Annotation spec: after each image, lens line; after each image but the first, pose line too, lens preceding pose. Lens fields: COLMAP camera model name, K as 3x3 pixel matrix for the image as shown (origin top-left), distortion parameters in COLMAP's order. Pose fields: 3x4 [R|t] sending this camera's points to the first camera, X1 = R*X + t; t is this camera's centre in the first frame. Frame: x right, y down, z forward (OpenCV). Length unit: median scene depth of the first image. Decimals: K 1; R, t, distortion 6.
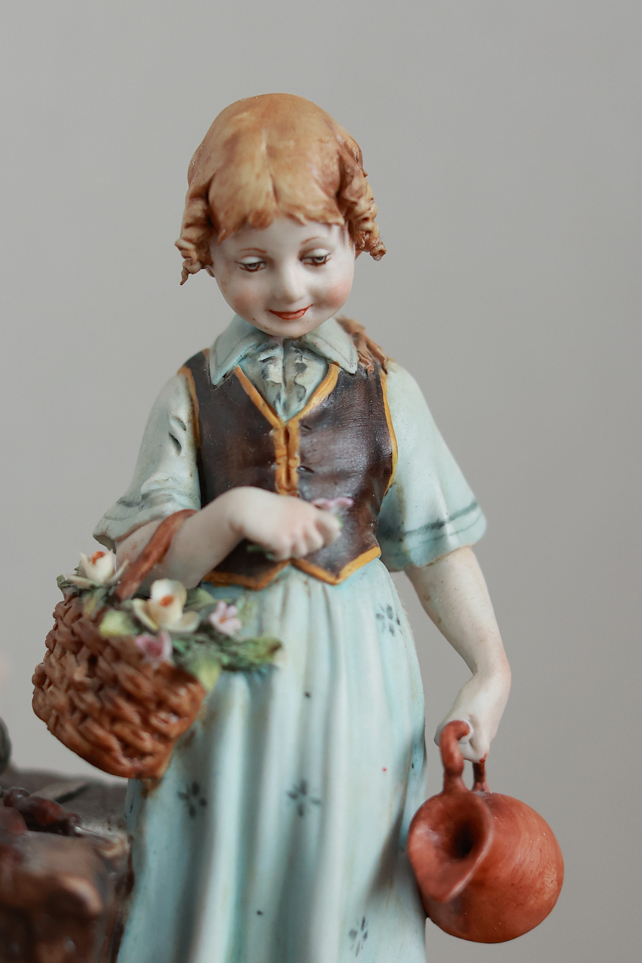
lens RADIAL K [[2528.3, 0, 321.0], [0, 2528.3, 481.5], [0, 0, 1]] dist [-0.023356, 0.263604]
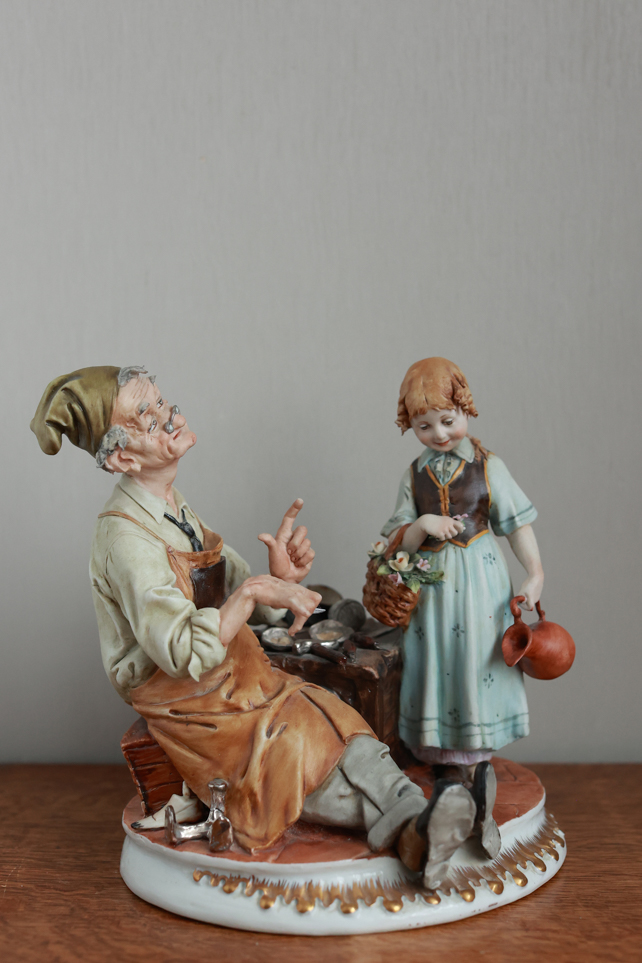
lens RADIAL K [[1527.2, 0, 321.0], [0, 1527.2, 481.5], [0, 0, 1]] dist [-0.006058, 0.012409]
pose [[0.949749, -0.094097, -0.298534, 0.338919], [0.109793, 0.993295, 0.036209, -0.099875], [0.293125, -0.067166, 0.953712, -0.537756]]
